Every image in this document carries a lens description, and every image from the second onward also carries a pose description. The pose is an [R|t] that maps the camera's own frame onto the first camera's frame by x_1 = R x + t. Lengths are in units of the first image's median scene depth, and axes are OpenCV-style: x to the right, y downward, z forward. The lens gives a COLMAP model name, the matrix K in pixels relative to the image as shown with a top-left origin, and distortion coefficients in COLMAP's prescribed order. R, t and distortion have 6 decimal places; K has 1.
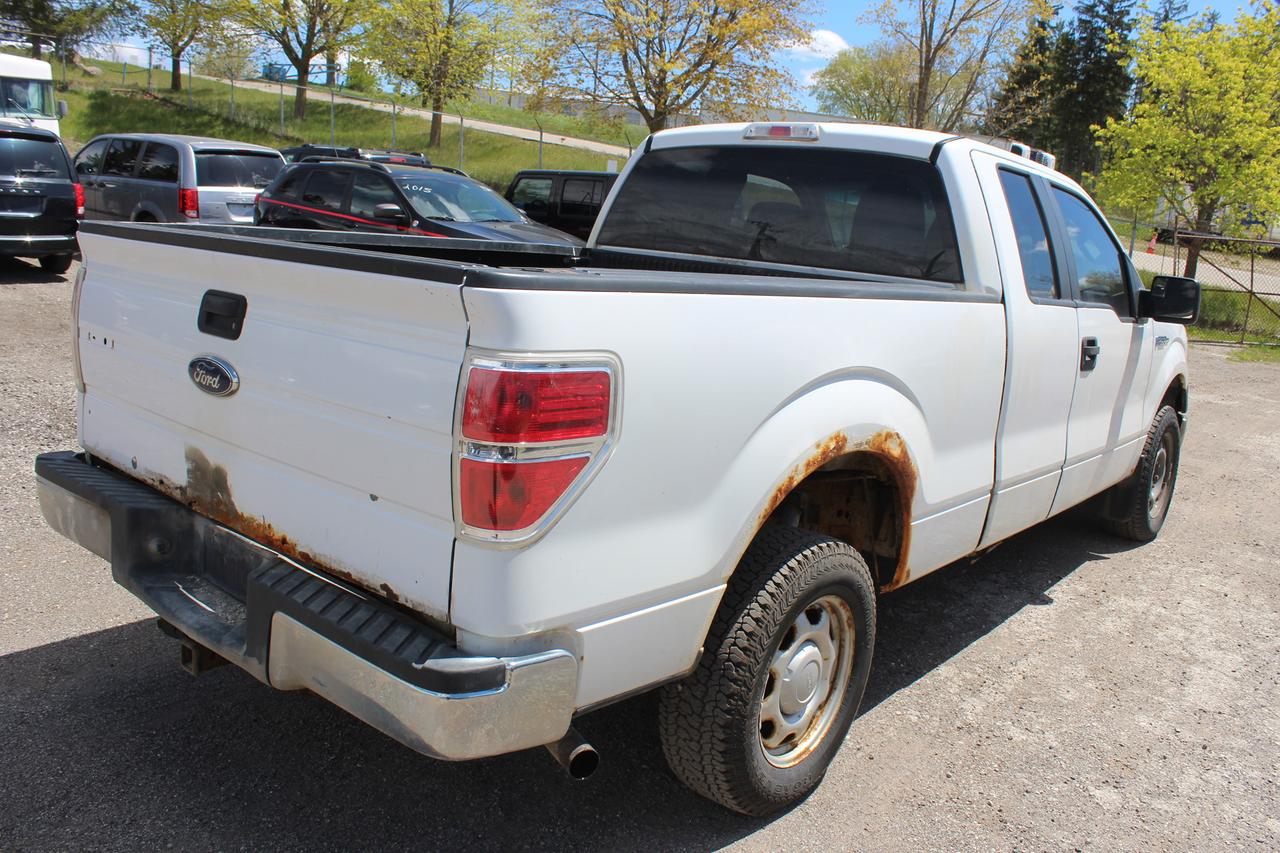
lens RADIAL K [[1080.6, 0, 618.0], [0, 1080.6, 429.8], [0, 0, 1]] dist [-0.148509, 0.143816]
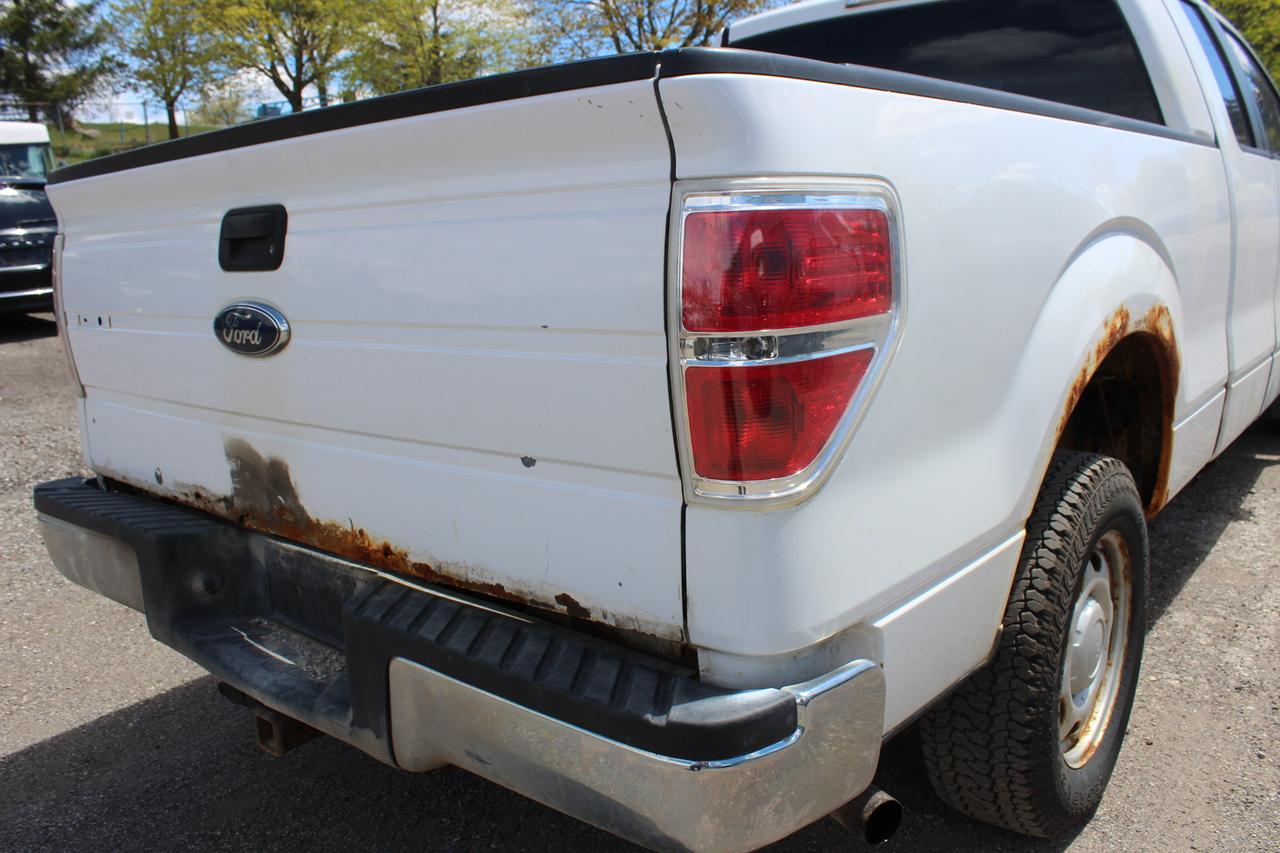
lens RADIAL K [[1112.8, 0, 668.2], [0, 1112.8, 428.8], [0, 0, 1]] dist [-0.176921, 0.152685]
pose [[0.991855, -0.127350, 0.002379, -0.121388], [0.127292, 0.991723, 0.016827, 0.036555], [-0.004503, -0.016387, 0.999856, 0.288745]]
